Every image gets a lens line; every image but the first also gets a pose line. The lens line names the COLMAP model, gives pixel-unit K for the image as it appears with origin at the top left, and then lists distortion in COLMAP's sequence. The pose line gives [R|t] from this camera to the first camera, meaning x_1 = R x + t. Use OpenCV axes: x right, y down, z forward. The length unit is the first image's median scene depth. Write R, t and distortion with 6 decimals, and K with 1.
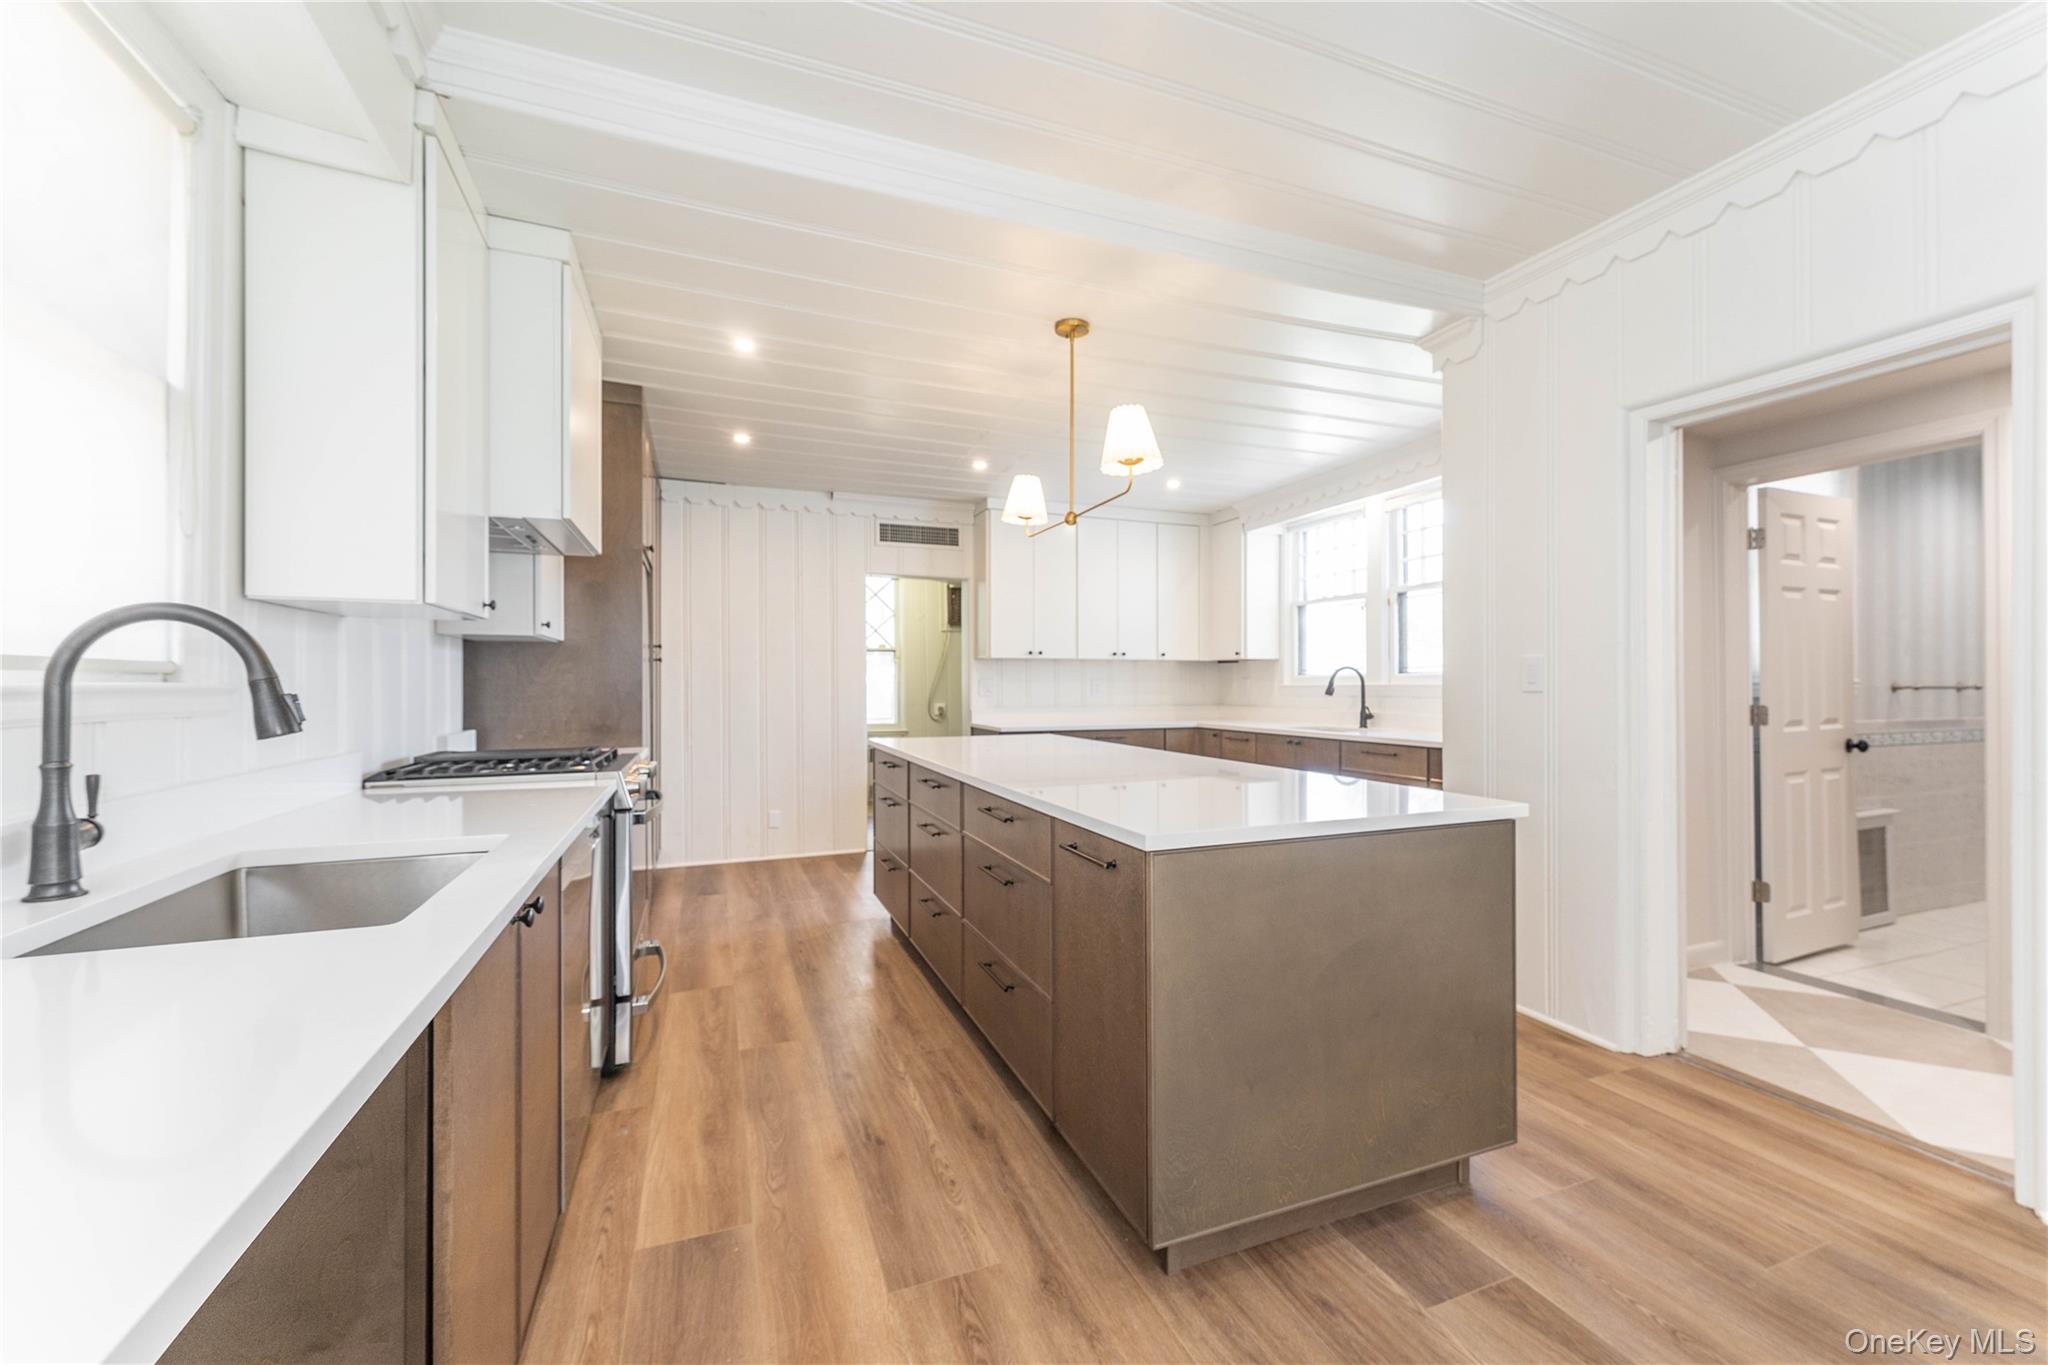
lens RADIAL K [[815.9, 0, 1020.0], [0, 815.9, 676.5], [0, 0, 1]] dist [0.004077, -0.000084]
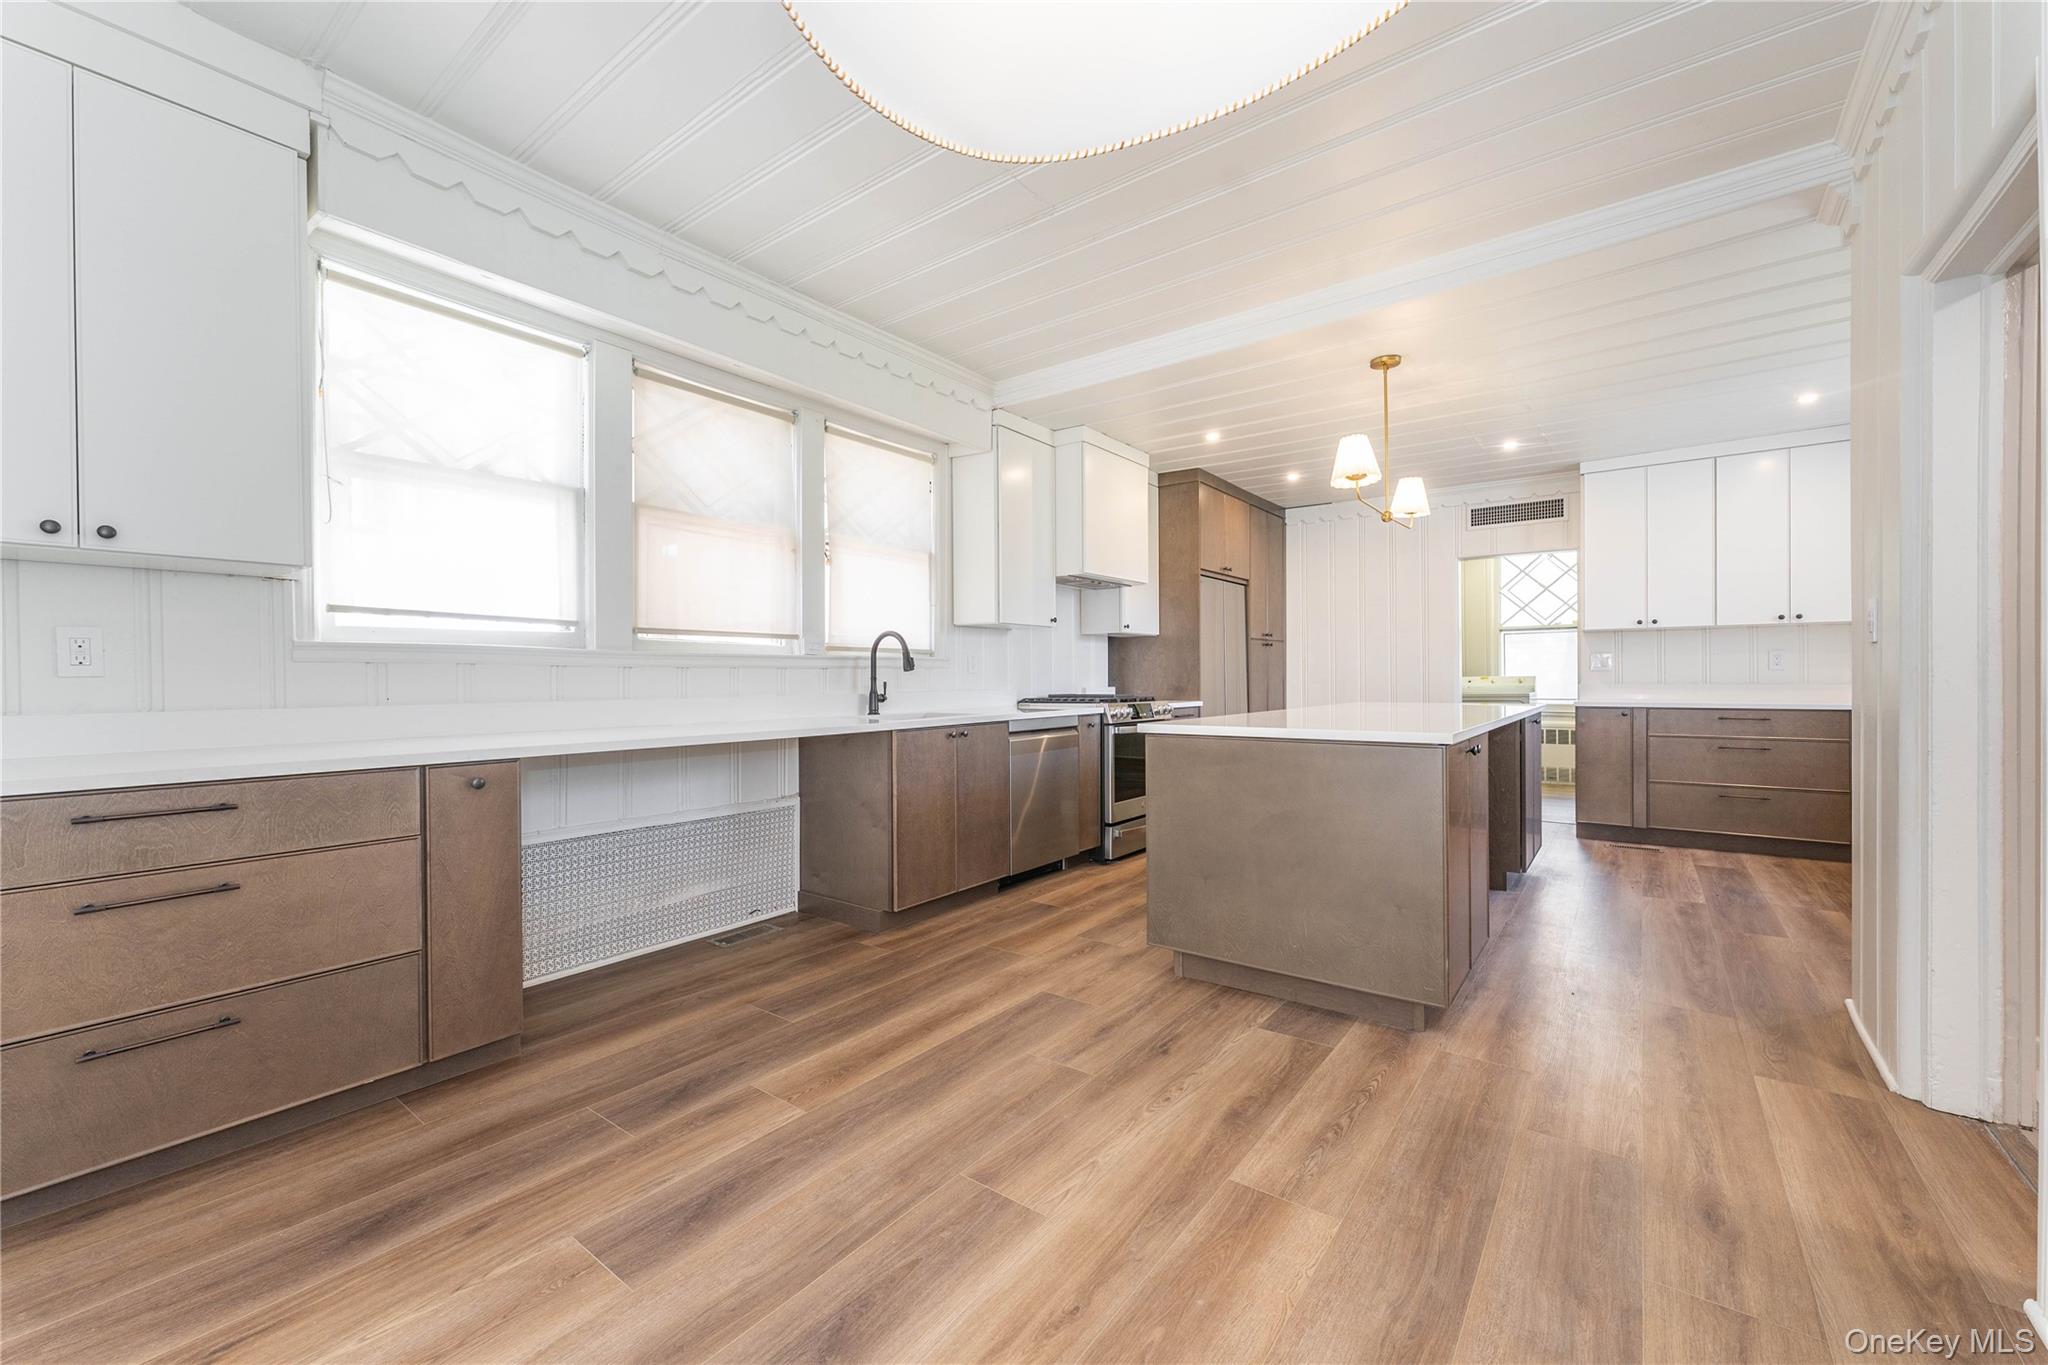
lens RADIAL K [[815.9, 0, 1021.9], [0, 815.9, 674.5], [0, 0, 1]] dist [0.004077, -0.000084]
pose [[0.519265, -0.004930, -0.854599, 1.428388], [0.012502, 0.999920, 0.001828, 0.061559], [0.854522, -0.011633, 0.519285, -0.193593]]
